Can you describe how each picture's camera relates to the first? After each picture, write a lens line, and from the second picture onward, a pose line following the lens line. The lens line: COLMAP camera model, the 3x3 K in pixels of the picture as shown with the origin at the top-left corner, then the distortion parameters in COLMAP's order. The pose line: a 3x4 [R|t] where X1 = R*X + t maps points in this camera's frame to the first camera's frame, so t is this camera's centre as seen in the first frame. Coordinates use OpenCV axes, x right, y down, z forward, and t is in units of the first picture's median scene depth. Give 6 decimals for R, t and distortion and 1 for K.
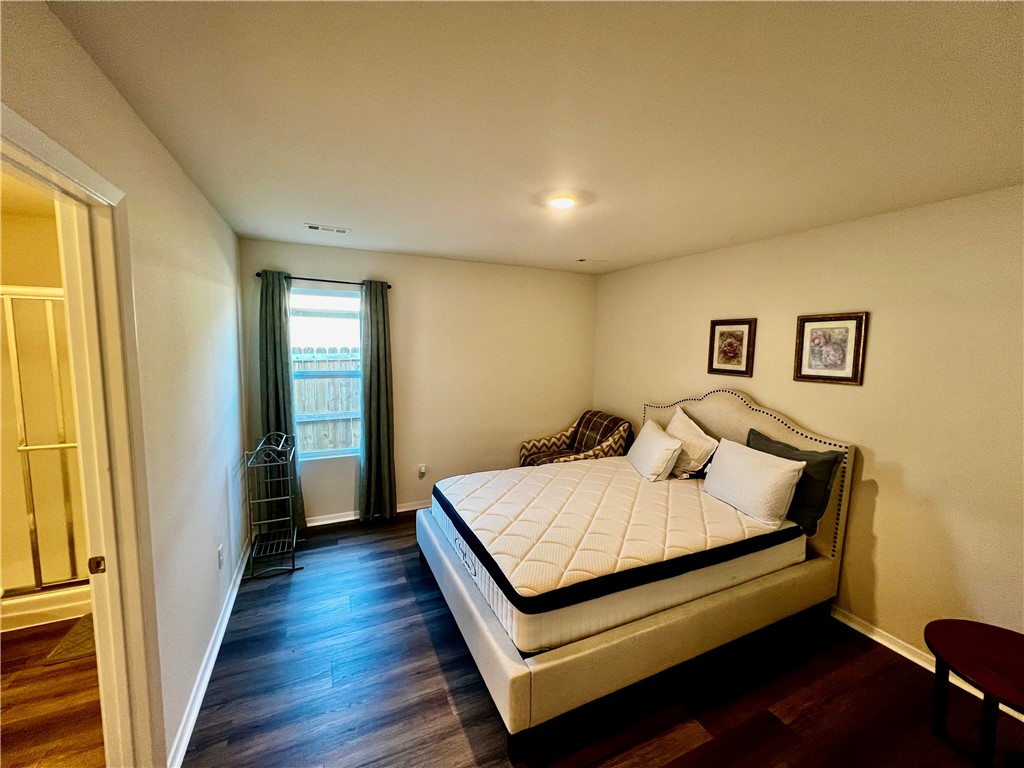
lens RADIAL K [[408.7, 0, 513.2], [0, 408.7, 387.9], [0, 0, 1]] dist [-0.003001, -0.000376]
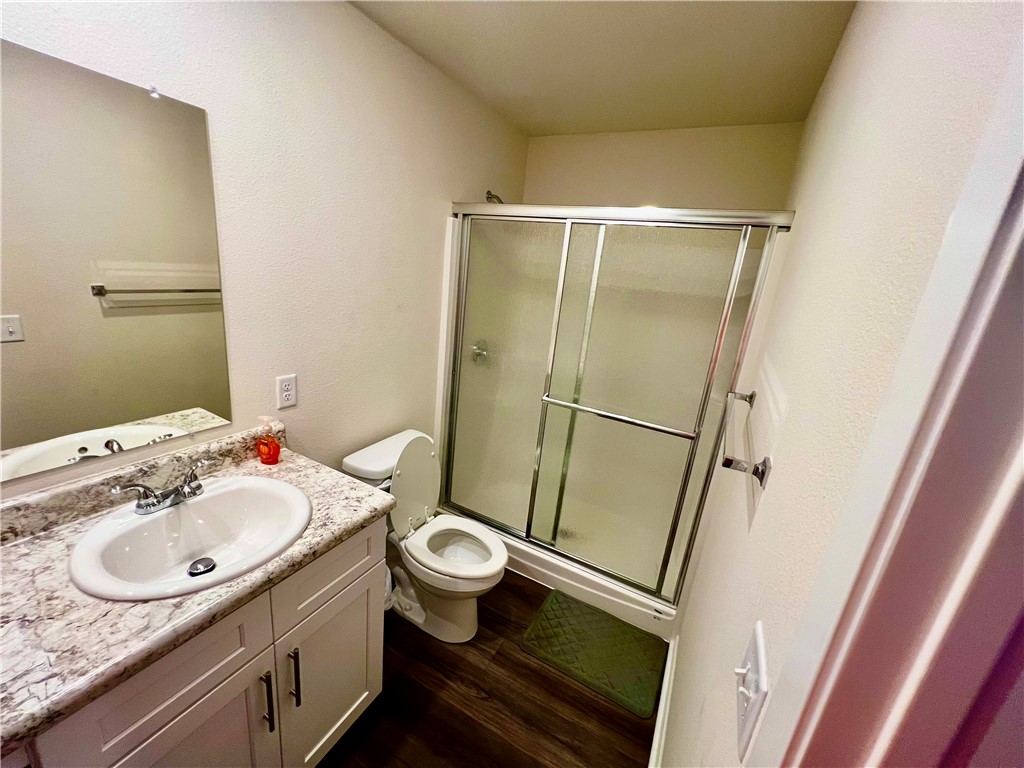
lens RADIAL K [[408.7, 0, 511.5], [0, 408.7, 387.6], [0, 0, 1]] dist [-0.003001, -0.000376]
pose [[0.603836, 0.257747, -0.754287, -0.611080], [-0.165964, 0.966194, 0.197297, -0.043182], [0.779639, 0.006049, 0.626199, 0.400944]]
